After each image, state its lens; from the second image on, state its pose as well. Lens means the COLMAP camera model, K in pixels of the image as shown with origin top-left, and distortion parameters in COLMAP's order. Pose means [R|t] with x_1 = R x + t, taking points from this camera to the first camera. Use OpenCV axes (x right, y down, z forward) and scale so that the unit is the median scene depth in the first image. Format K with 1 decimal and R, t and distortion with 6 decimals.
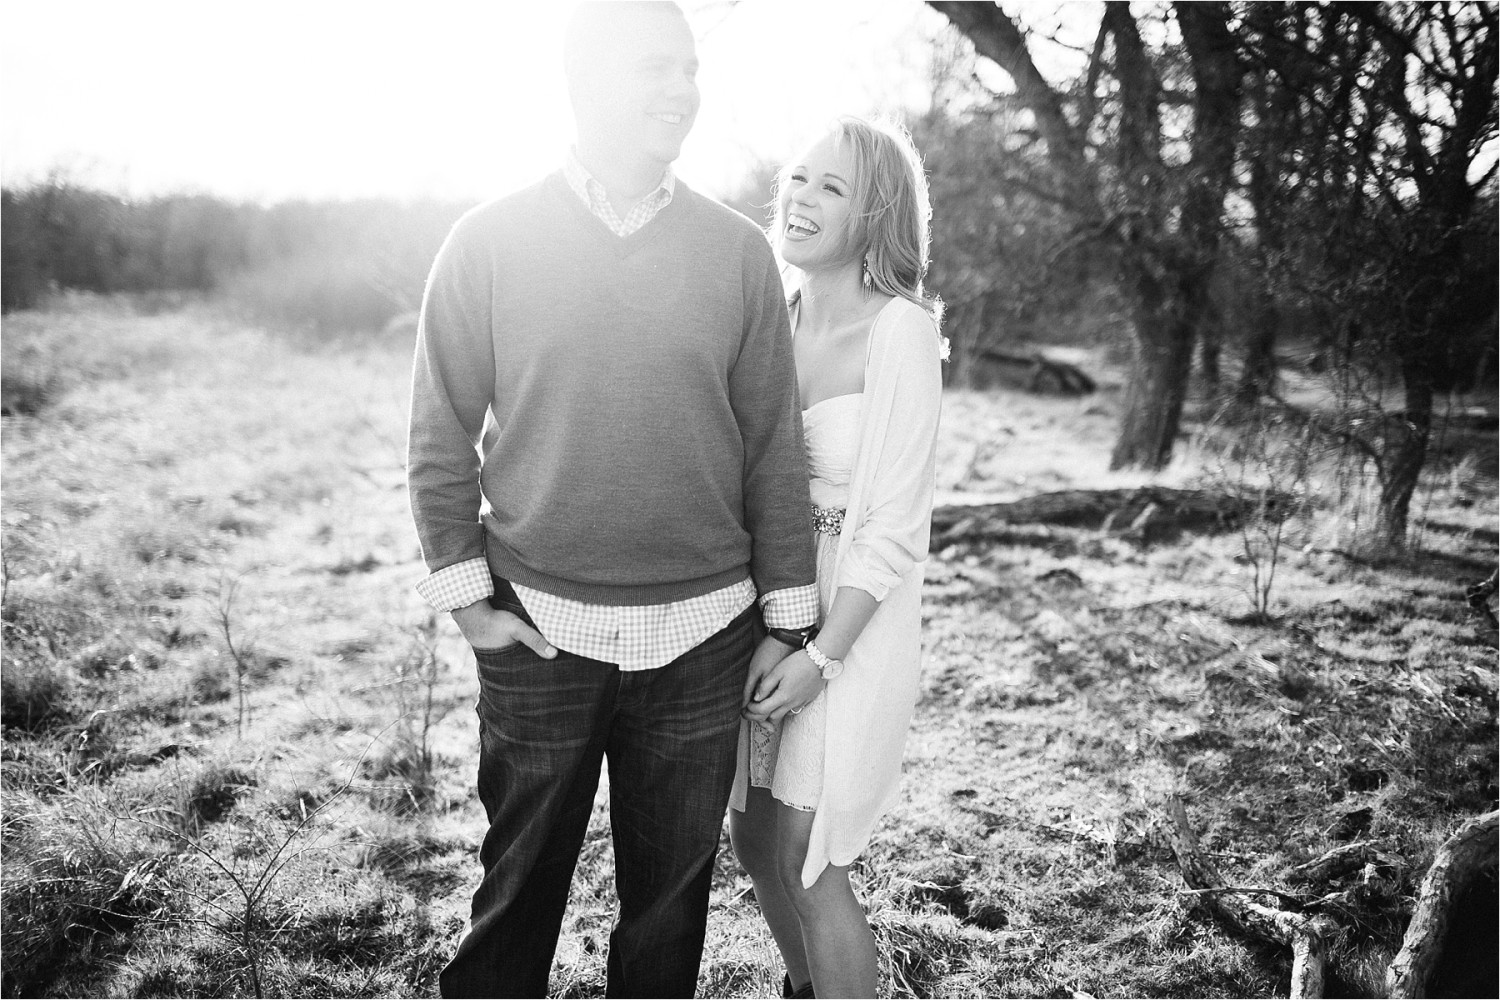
lens RADIAL K [[1433.6, 0, 750.0], [0, 1433.6, 500.0], [0, 0, 1]] dist [-0.102341, 0.131412]
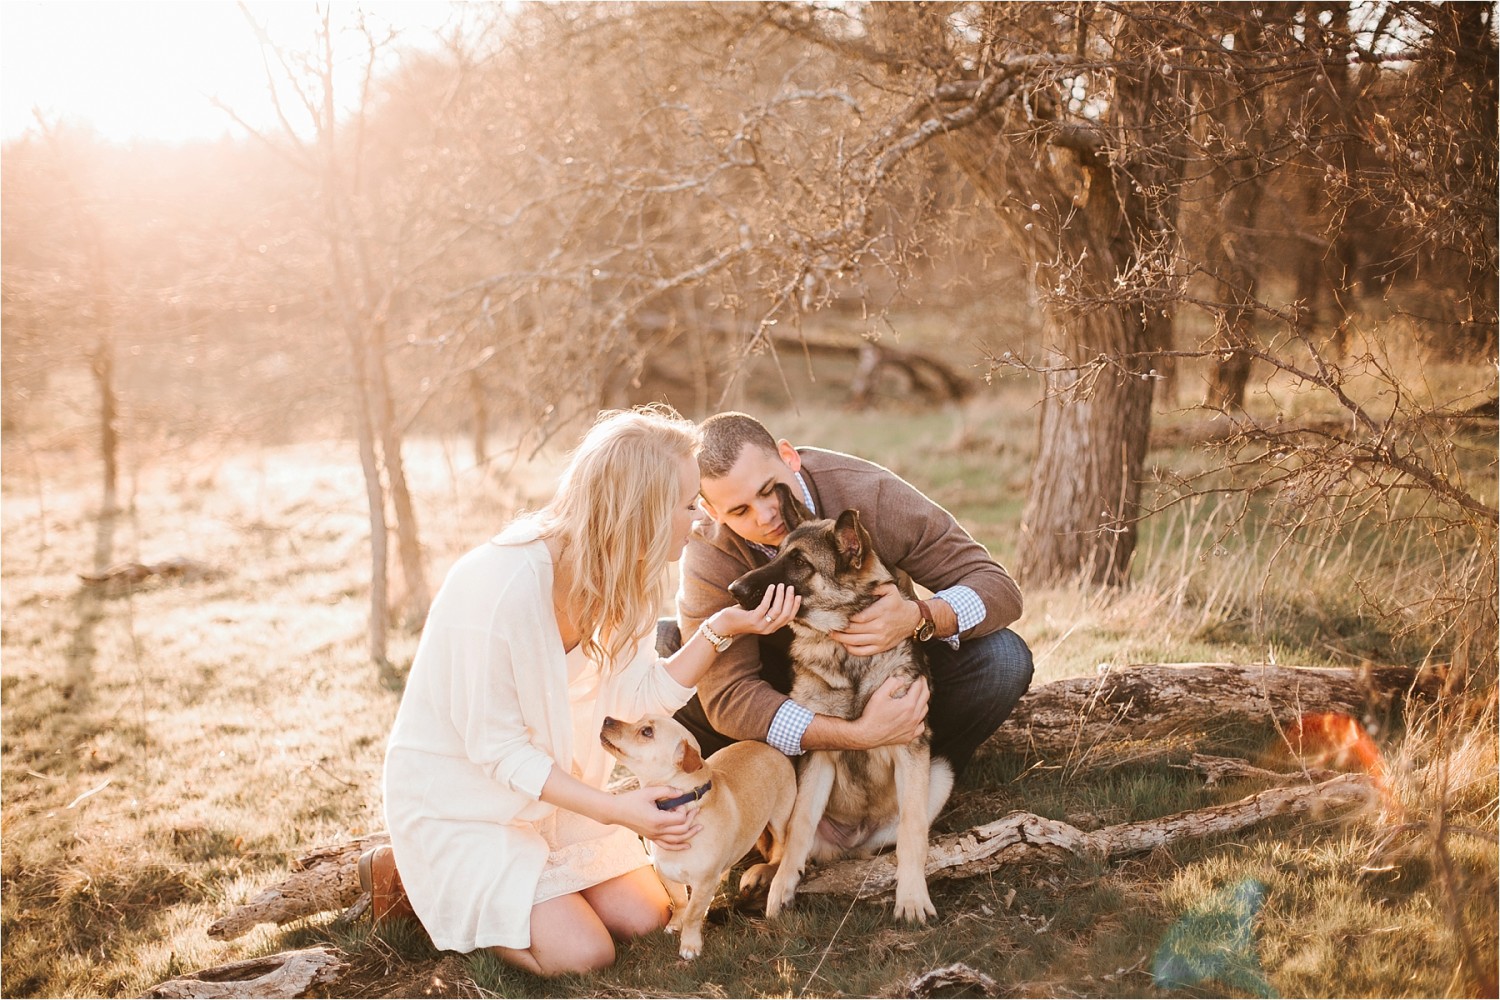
lens RADIAL K [[2293.4, 0, 720.3], [0, 2293.4, 499.3], [0, 0, 1]] dist [-0.128825, 0.097713]
pose [[0.989453, -0.070321, 0.126641, 0.106483], [0.074294, 0.996873, -0.026917, -0.082668], [-0.124352, 0.036042, 0.991583, 0.473242]]
